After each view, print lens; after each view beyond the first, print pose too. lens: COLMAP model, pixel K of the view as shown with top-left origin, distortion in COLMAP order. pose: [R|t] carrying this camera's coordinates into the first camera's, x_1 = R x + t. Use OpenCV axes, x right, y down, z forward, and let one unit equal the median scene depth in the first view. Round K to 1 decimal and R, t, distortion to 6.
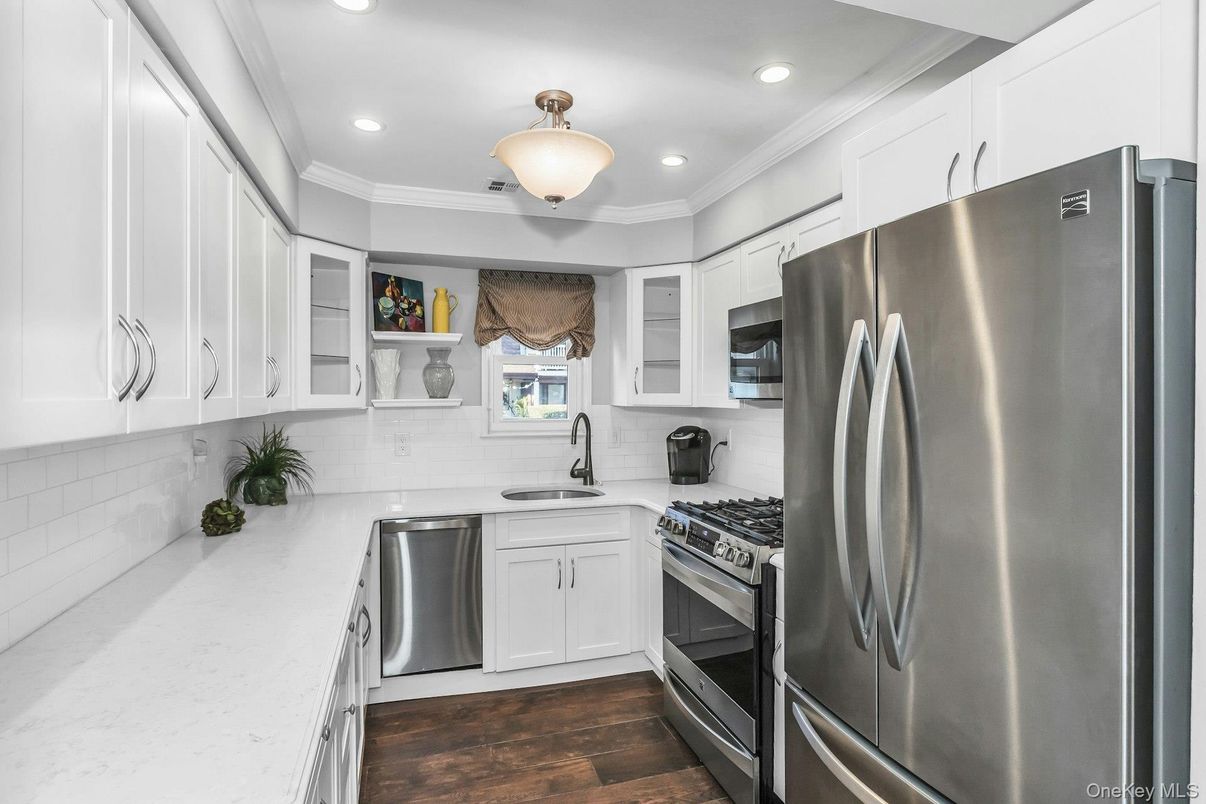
lens RADIAL K [[586.2, 0, 600.8], [0, 586.2, 398.6], [0, 0, 1]] dist [-0.000630, 0.002236]
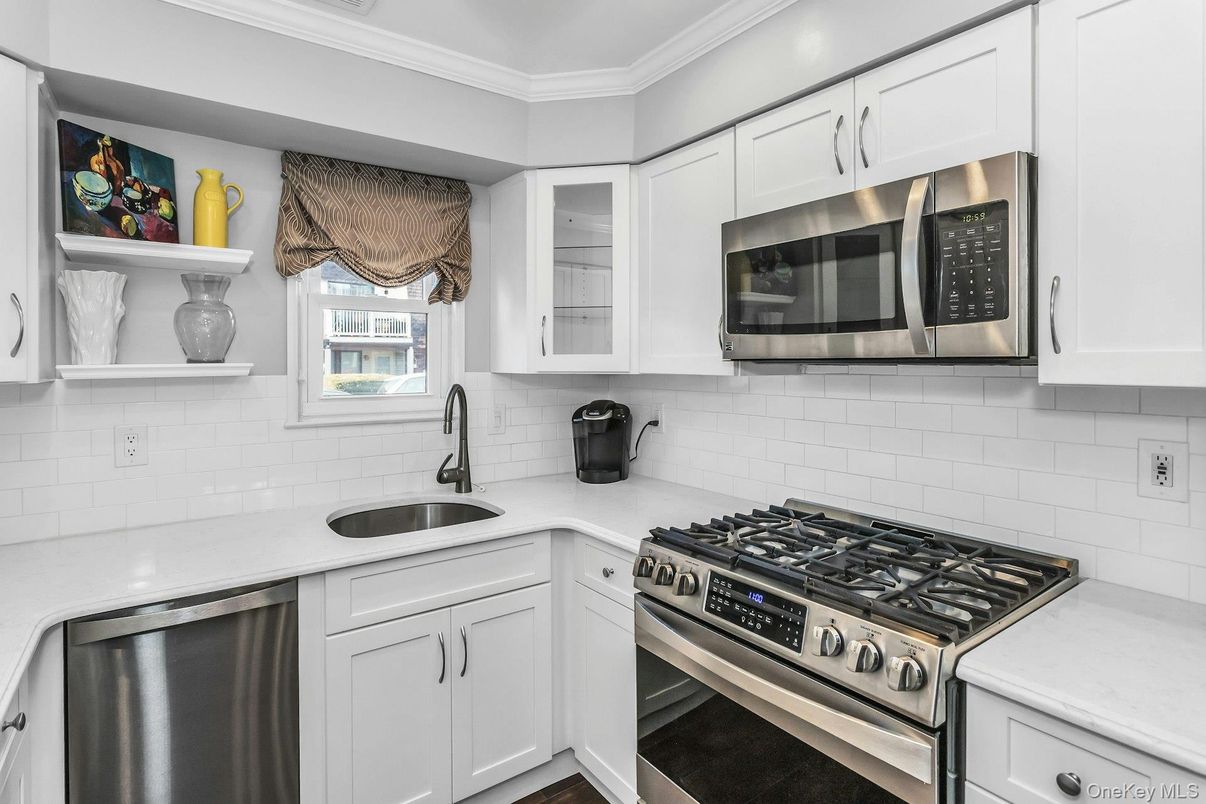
lens RADIAL K [[586.2, 0, 587.7], [0, 586.2, 363.7], [0, 0, 1]] dist [-0.000630, 0.002236]
pose [[0.951611, -0.002768, 0.307293, -0.098227], [0.004421, 0.999979, -0.004685, 0.004672], [-0.307273, 0.005817, 0.951603, 0.342751]]
